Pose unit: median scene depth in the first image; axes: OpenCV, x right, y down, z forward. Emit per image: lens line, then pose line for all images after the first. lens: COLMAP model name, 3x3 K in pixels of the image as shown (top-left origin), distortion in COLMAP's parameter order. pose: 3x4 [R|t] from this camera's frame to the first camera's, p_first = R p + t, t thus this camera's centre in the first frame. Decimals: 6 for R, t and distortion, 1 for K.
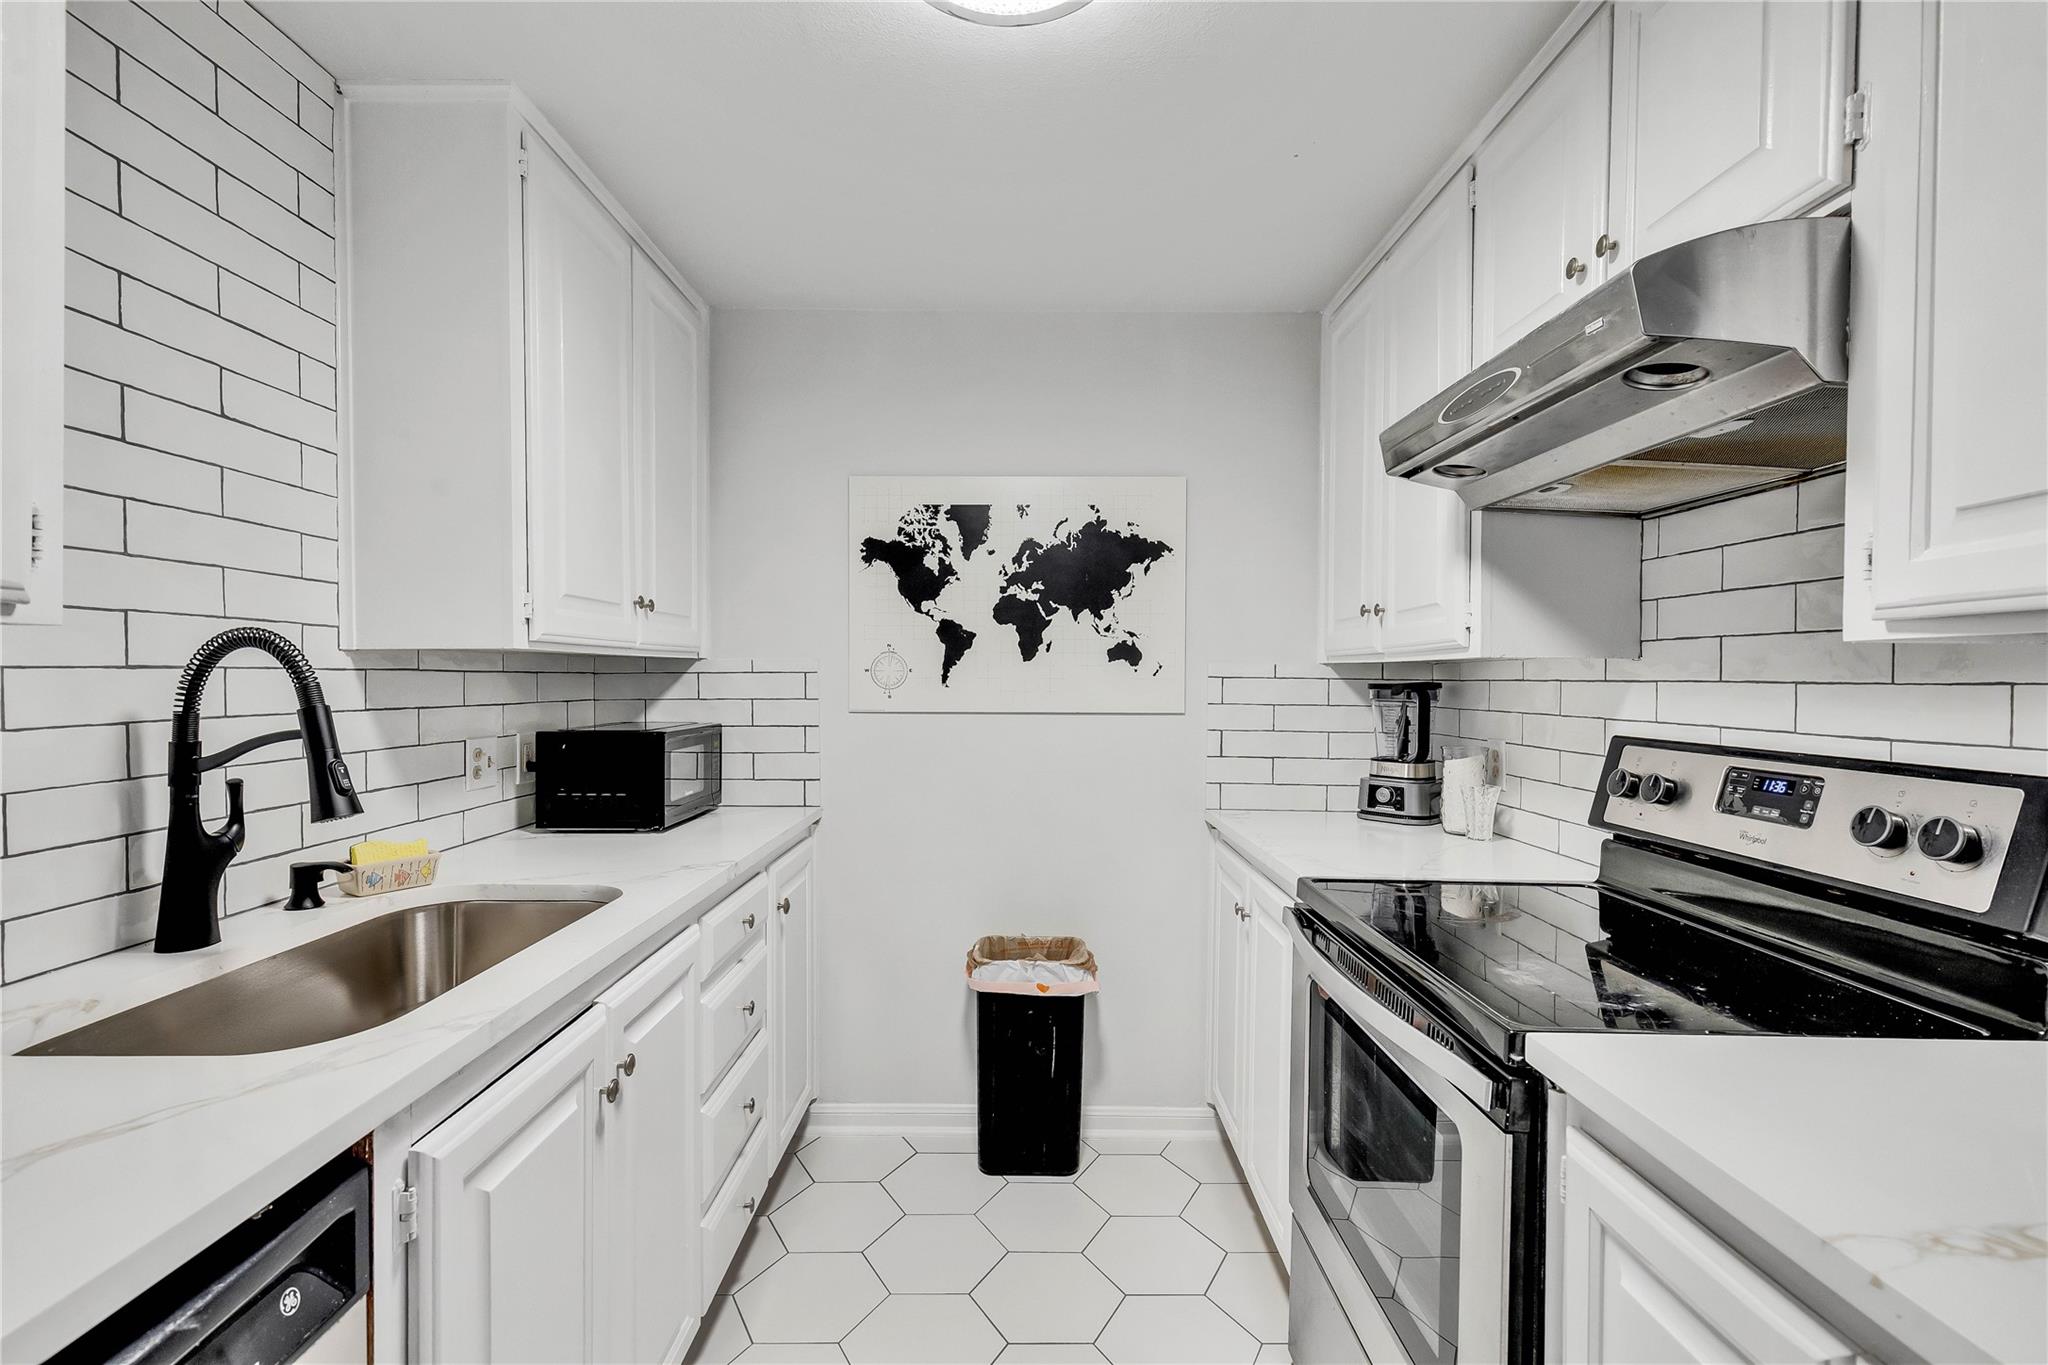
lens RADIAL K [[928.5, 0, 1032.1], [0, 928.5, 687.5], [0, 0, 1]] dist [0.009595, -0.001804]
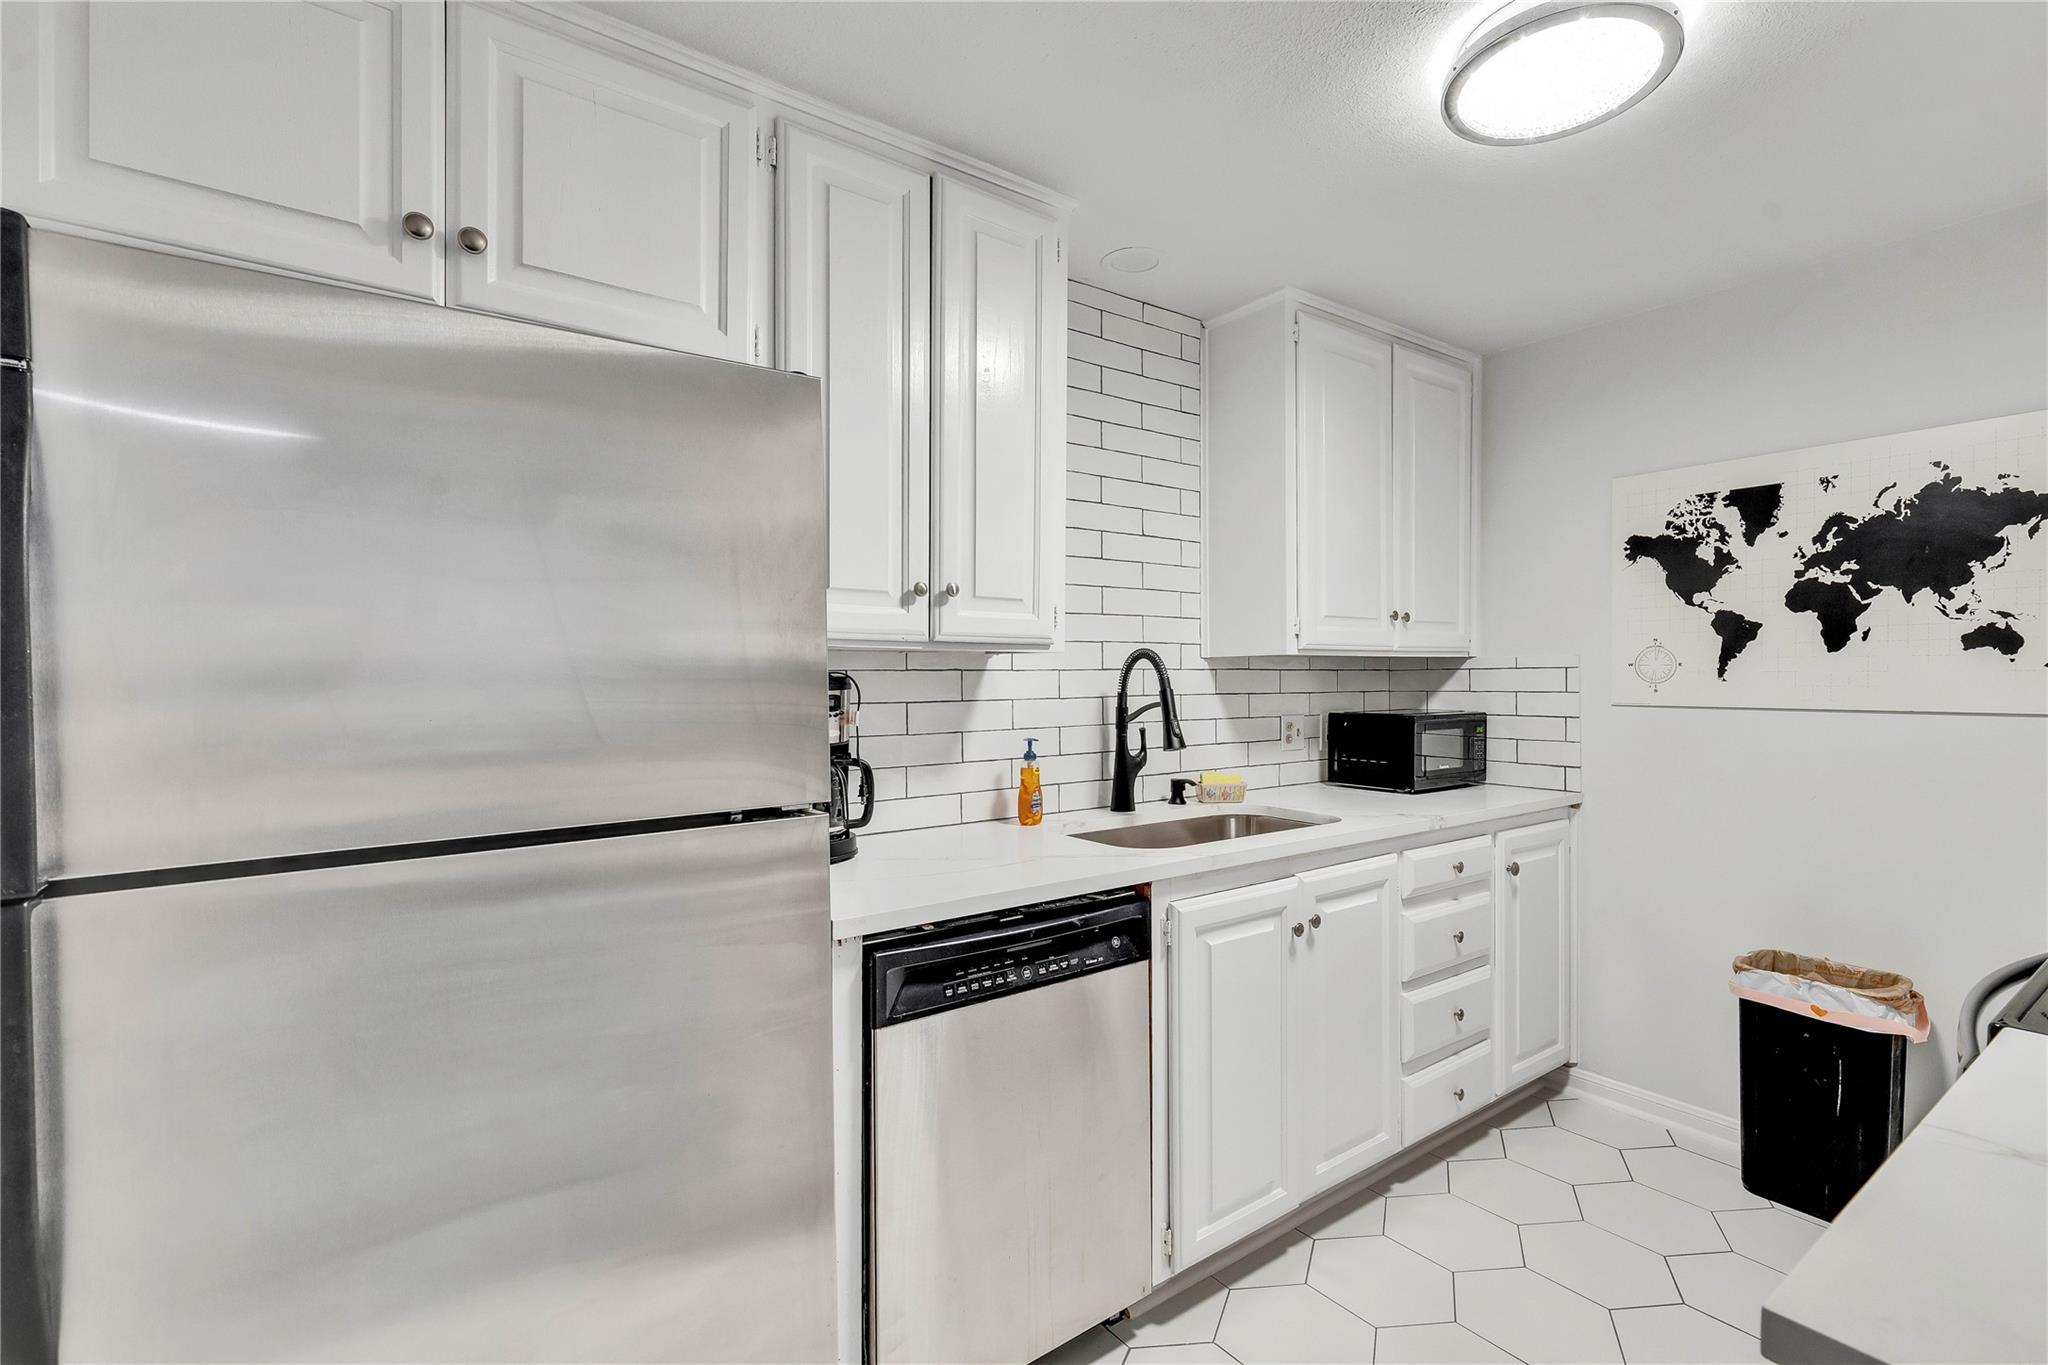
lens RADIAL K [[928.5, 0, 1028.4], [0, 928.5, 680.1], [0, 0, 1]] dist [0.009595, -0.001804]
pose [[0.593307, -0.001537, -0.804975, 0.318493], [-0.002527, 0.999990, -0.003771, 0.005010], [0.804973, 0.004271, 0.593297, -0.185637]]
